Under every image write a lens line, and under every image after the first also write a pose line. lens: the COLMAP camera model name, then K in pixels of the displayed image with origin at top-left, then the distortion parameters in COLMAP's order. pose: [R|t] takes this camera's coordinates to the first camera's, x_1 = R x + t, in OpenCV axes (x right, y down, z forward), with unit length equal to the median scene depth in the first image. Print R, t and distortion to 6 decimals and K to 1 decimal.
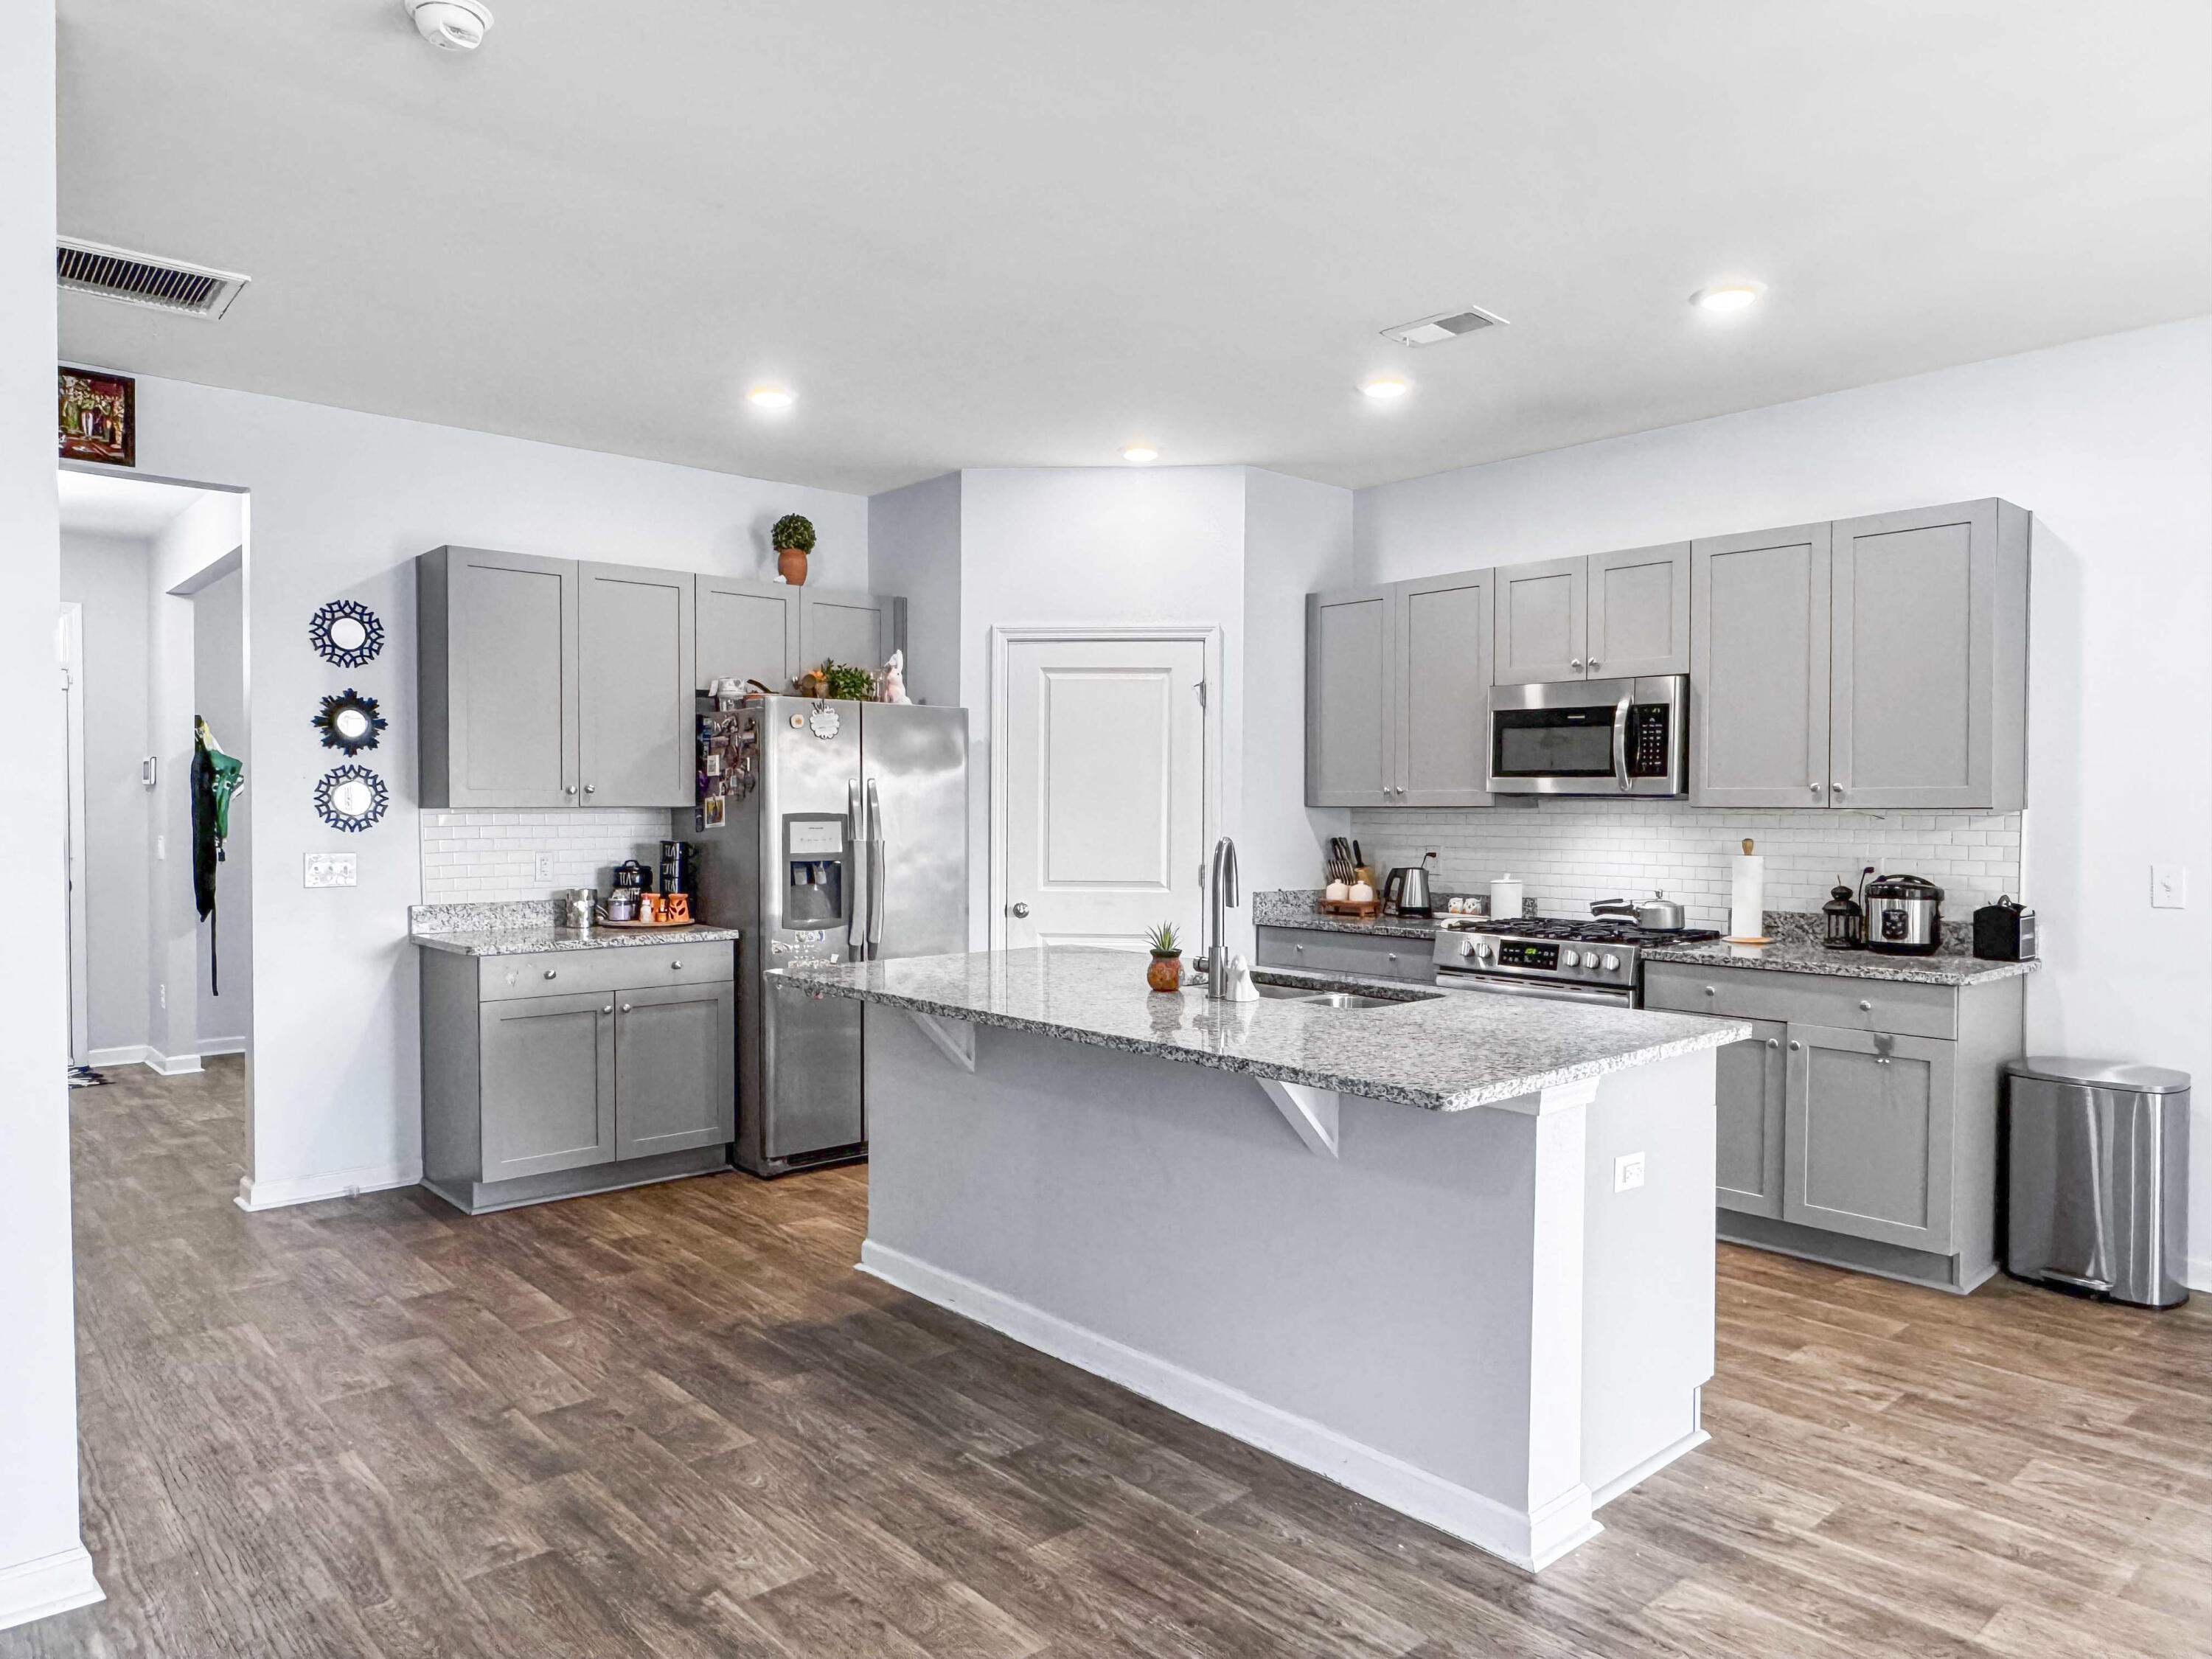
lens RADIAL K [[1431.3, 0, 1106.4], [0, 1431.3, 833.3], [0, 0, 1]] dist [-0.002999, 0.002804]
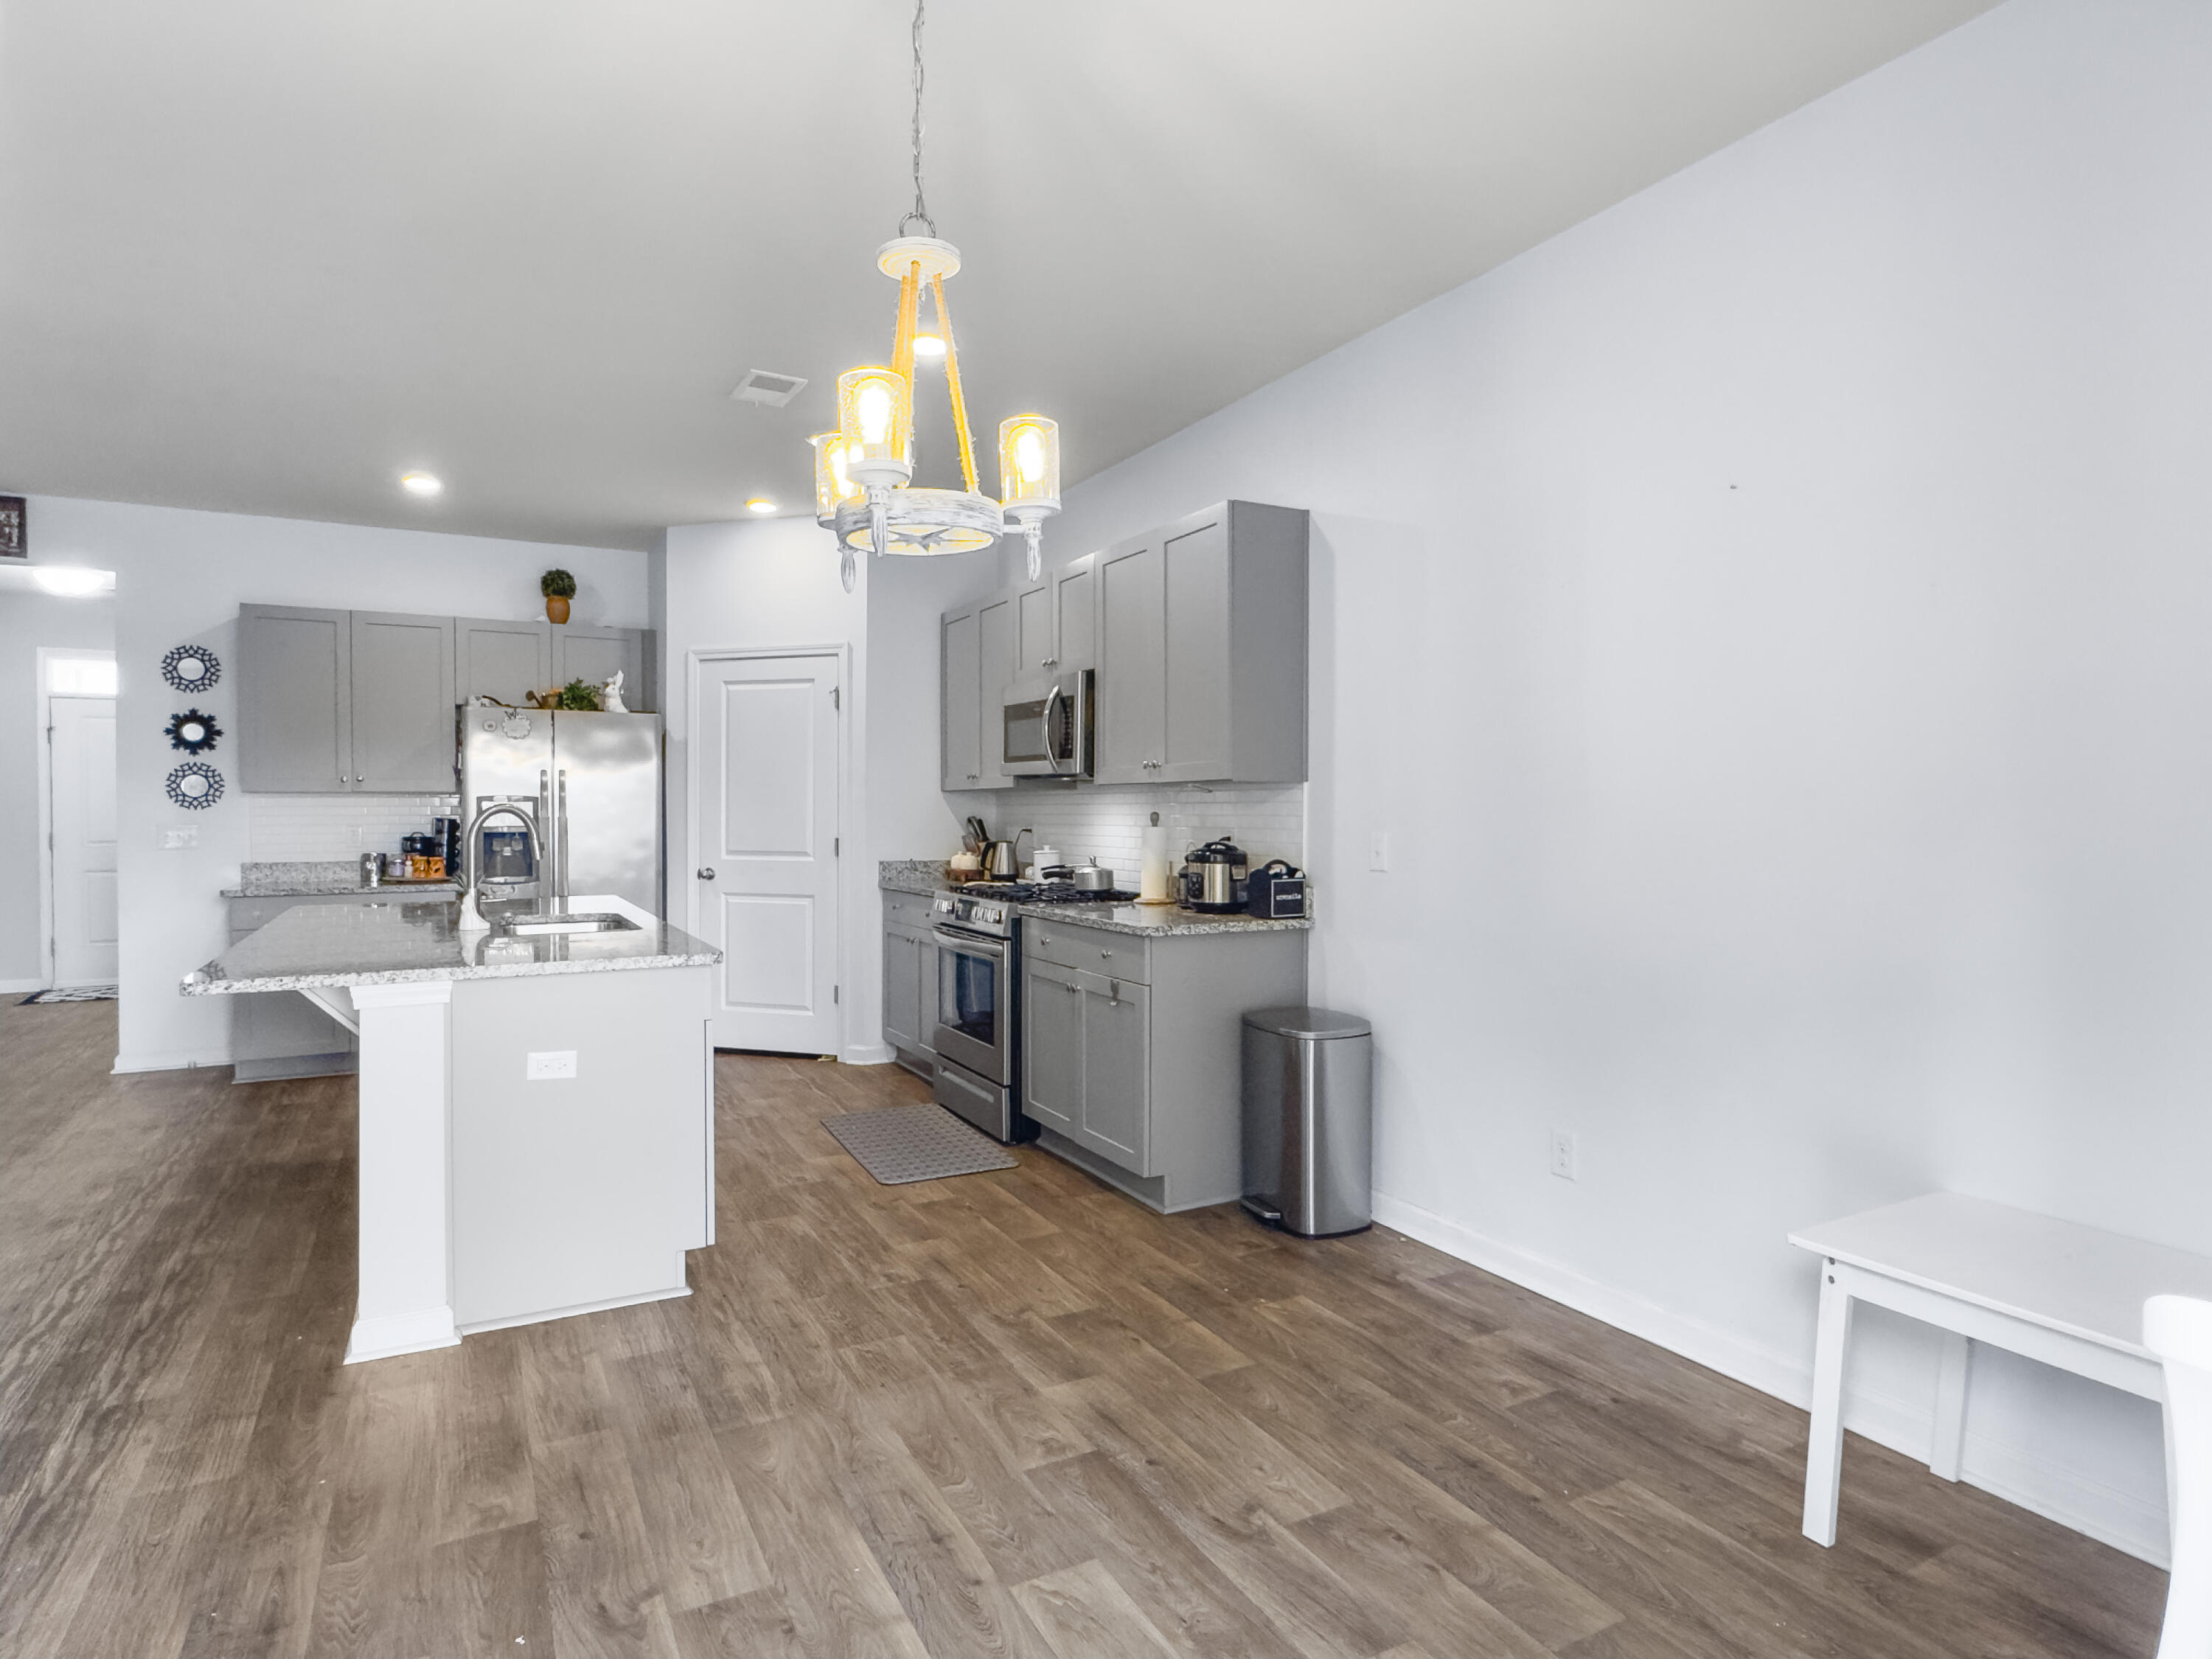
lens RADIAL K [[1219.2, 0, 1100.8], [0, 1219.2, 826.0], [0, 0, 1]] dist [-0.005793, 0.005062]
pose [[0.971273, 0.000452, -0.237968, 0.685513], [-0.001928, 0.999980, -0.005970, 0.022514], [0.237961, 0.006258, 0.971255, 0.055883]]
